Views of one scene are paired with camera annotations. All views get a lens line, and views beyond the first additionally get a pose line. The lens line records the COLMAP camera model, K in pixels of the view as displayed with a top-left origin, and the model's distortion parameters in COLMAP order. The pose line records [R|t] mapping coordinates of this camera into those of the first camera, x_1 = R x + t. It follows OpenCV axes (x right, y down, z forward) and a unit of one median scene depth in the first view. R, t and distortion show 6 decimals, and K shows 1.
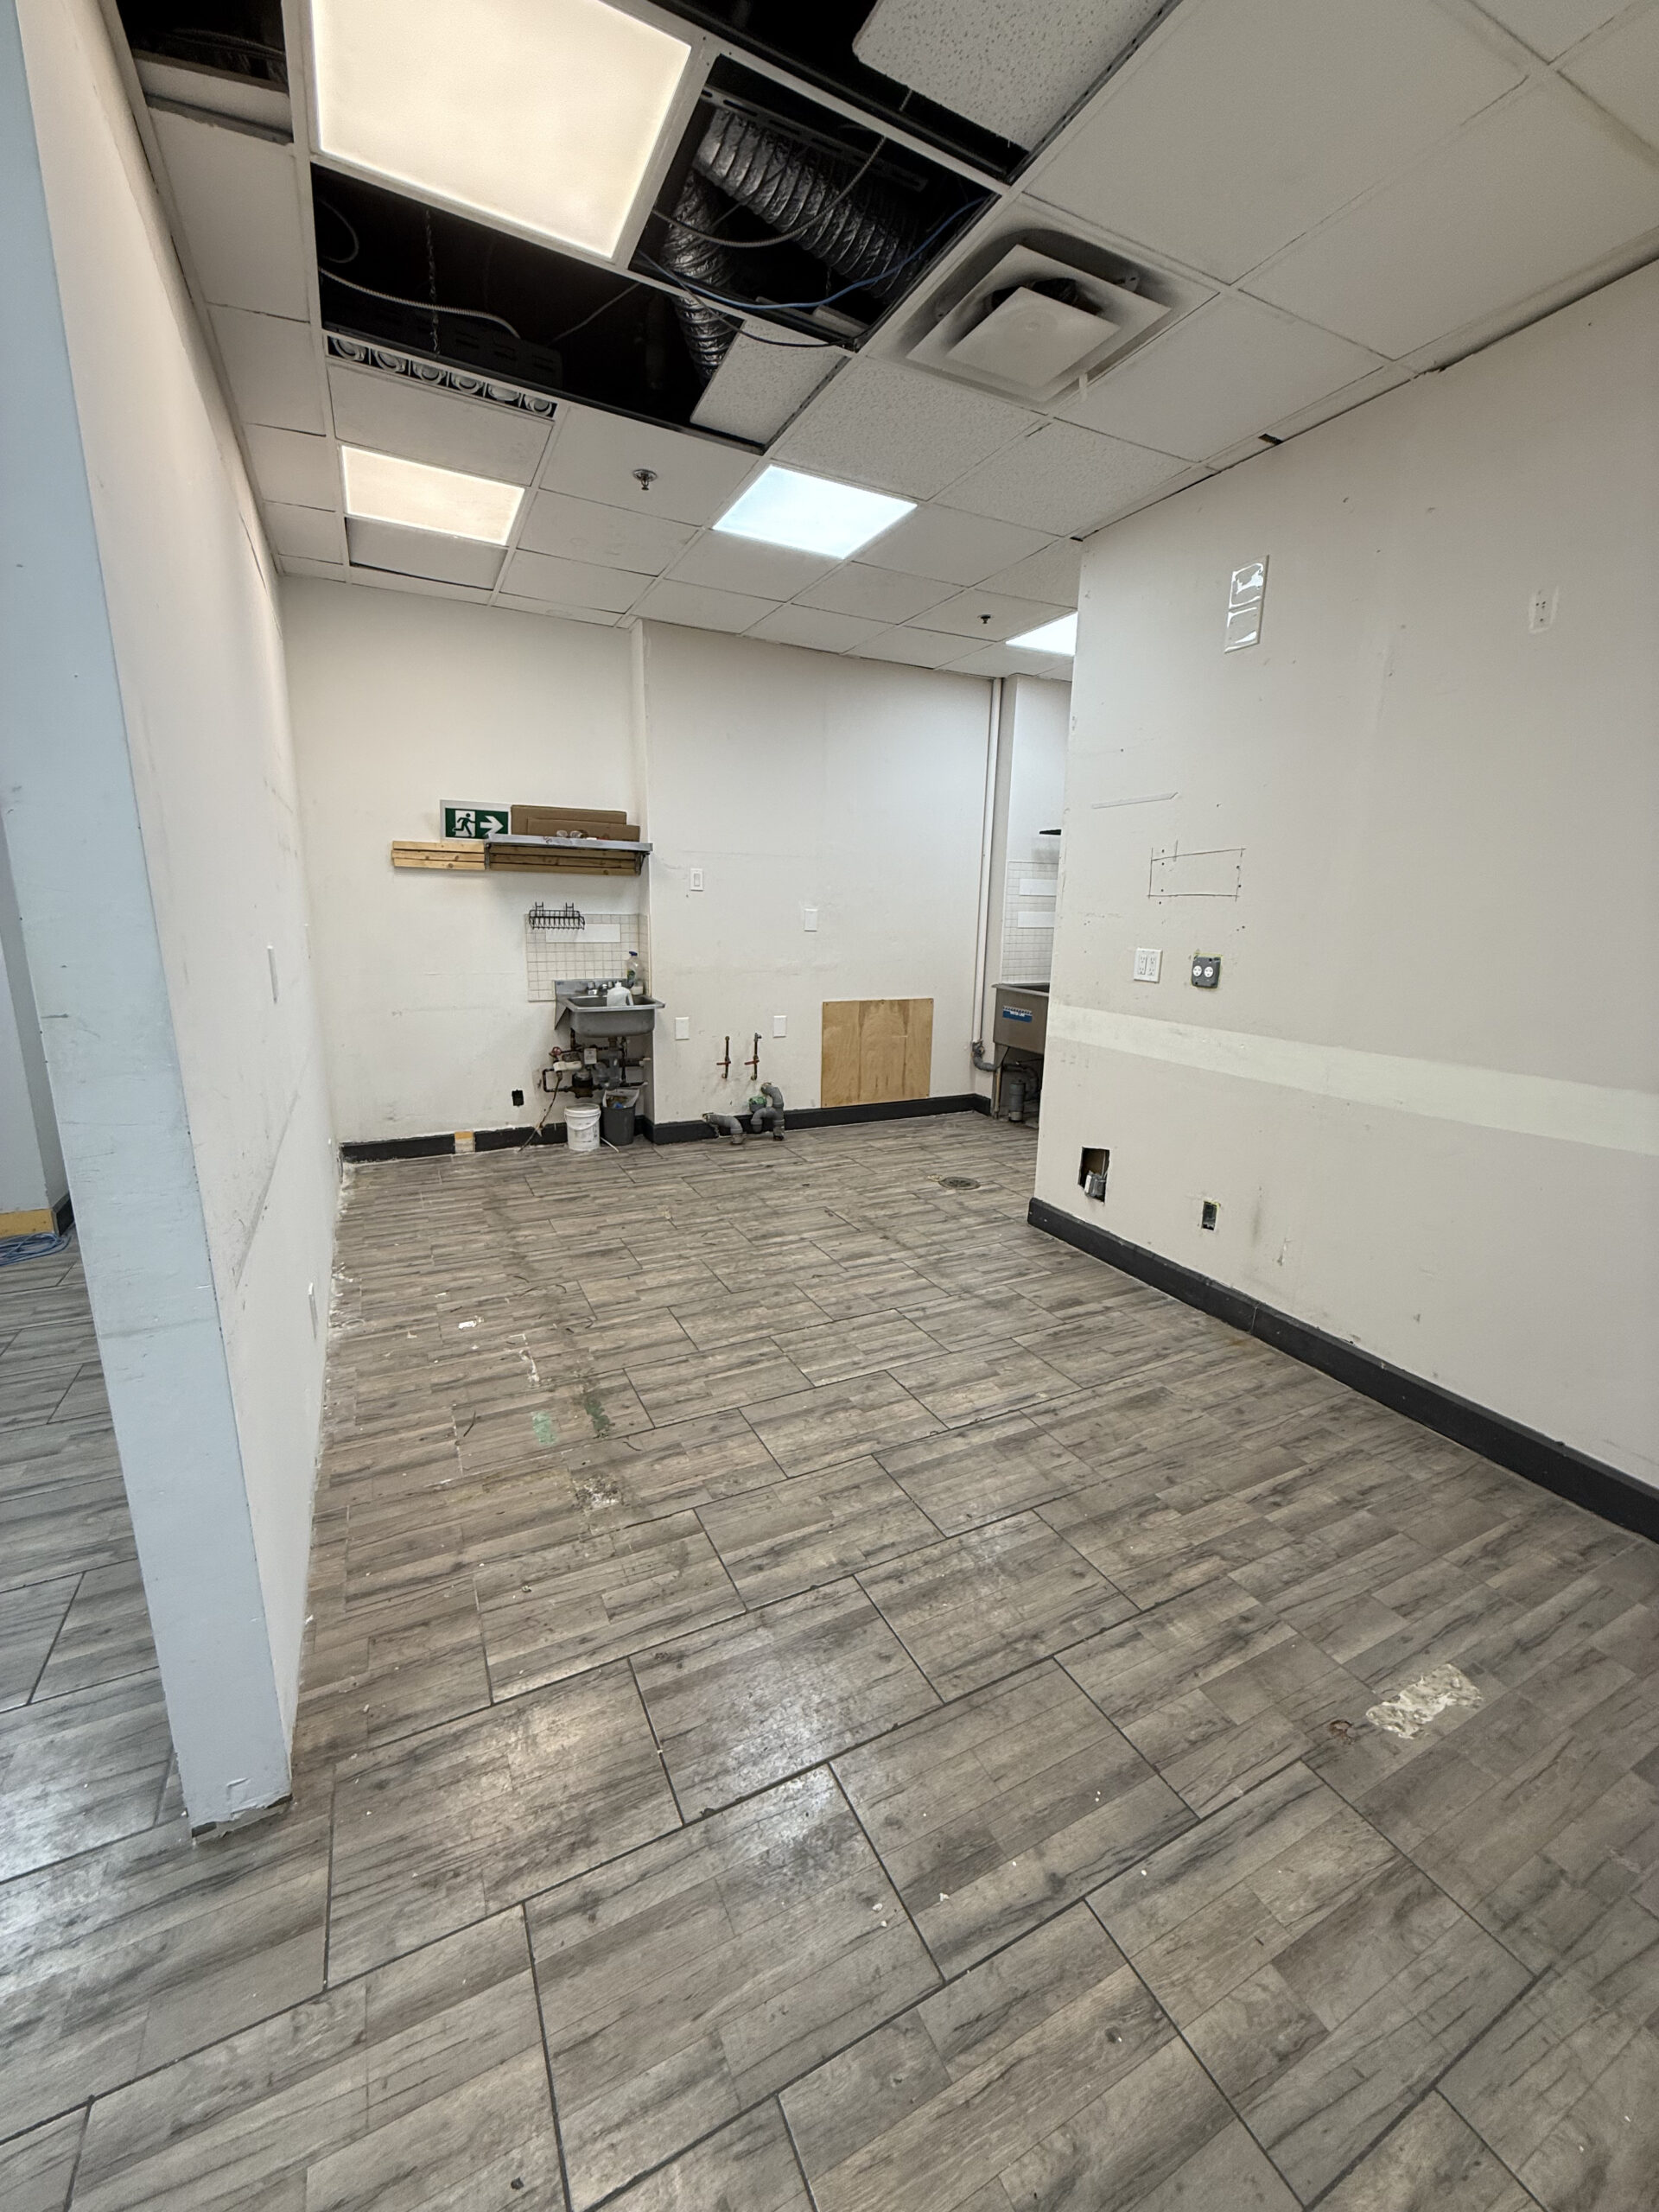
lens RADIAL K [[881.0, 0, 827.3], [0, 881.0, 1114.9], [0, 0, 1]] dist [-0.002668, 0.000245]
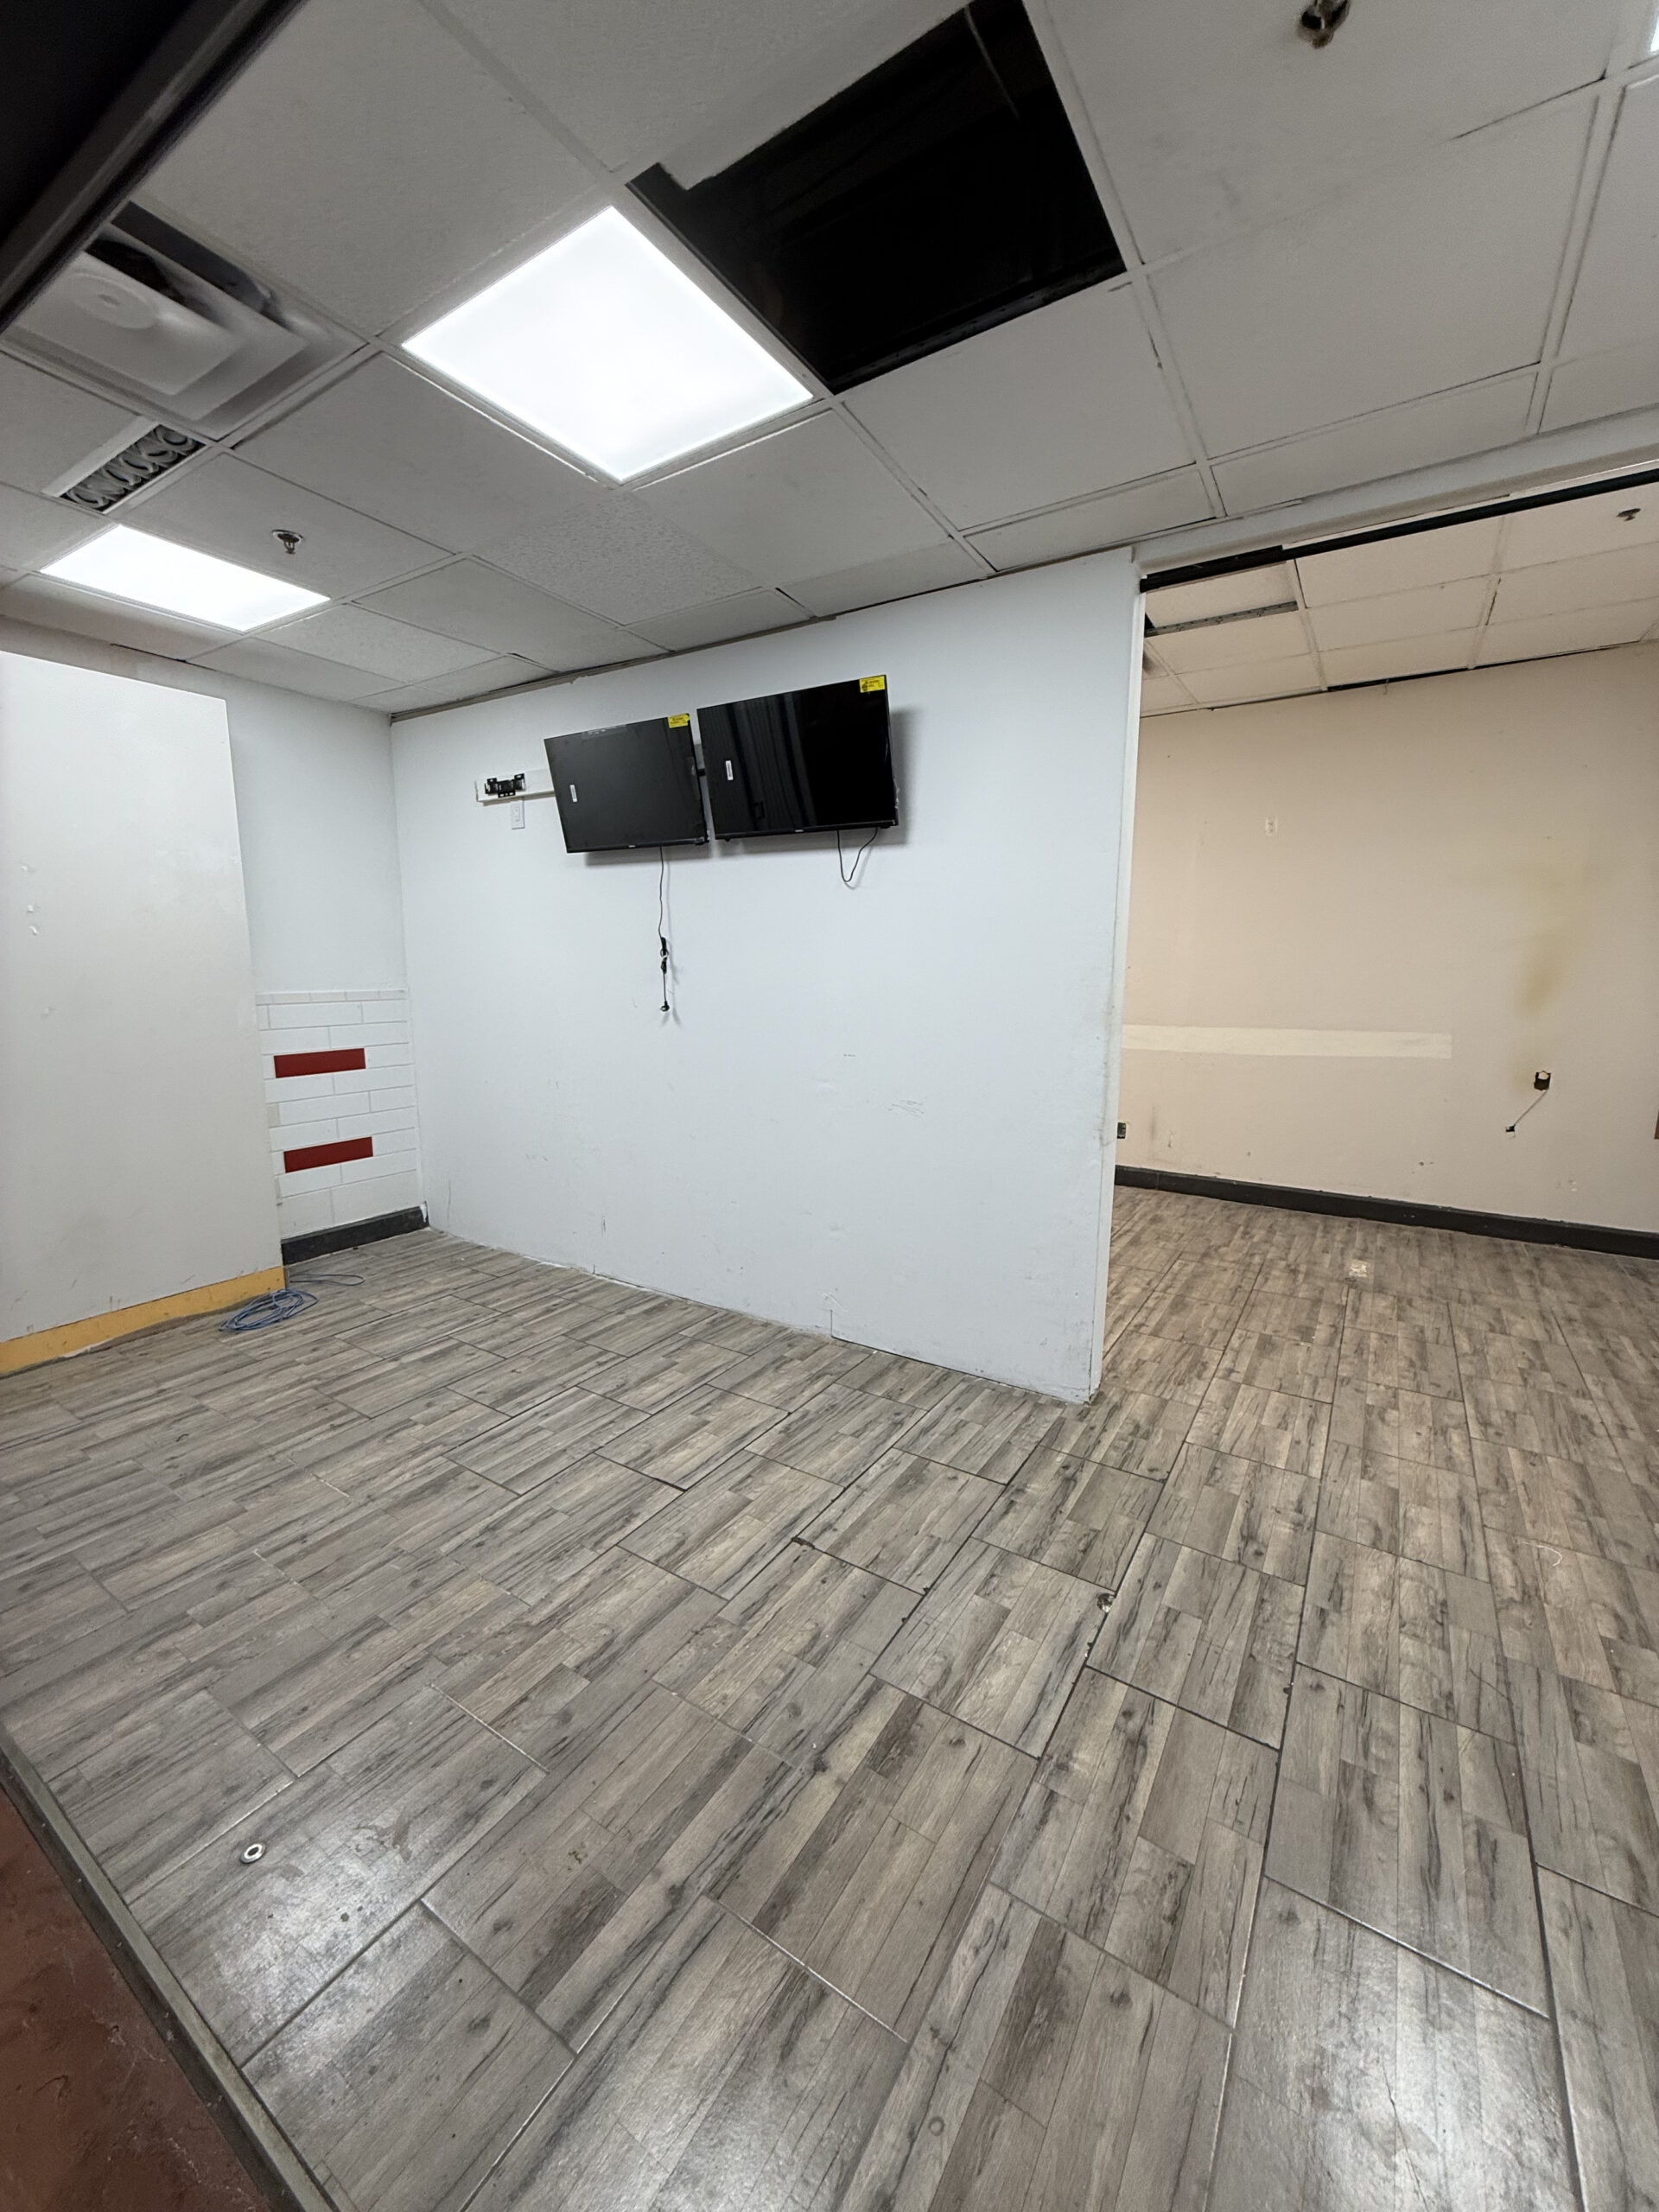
lens RADIAL K [[881.0, 0, 827.4], [0, 881.0, 1100.6], [0, 0, 1]] dist [-0.002668, 0.000245]
pose [[0.863090, -0.101663, 0.494713, -1.737540], [0.140864, 0.989117, -0.042493, 0.084931], [-0.485009, 0.106363, 0.868017, -0.469704]]
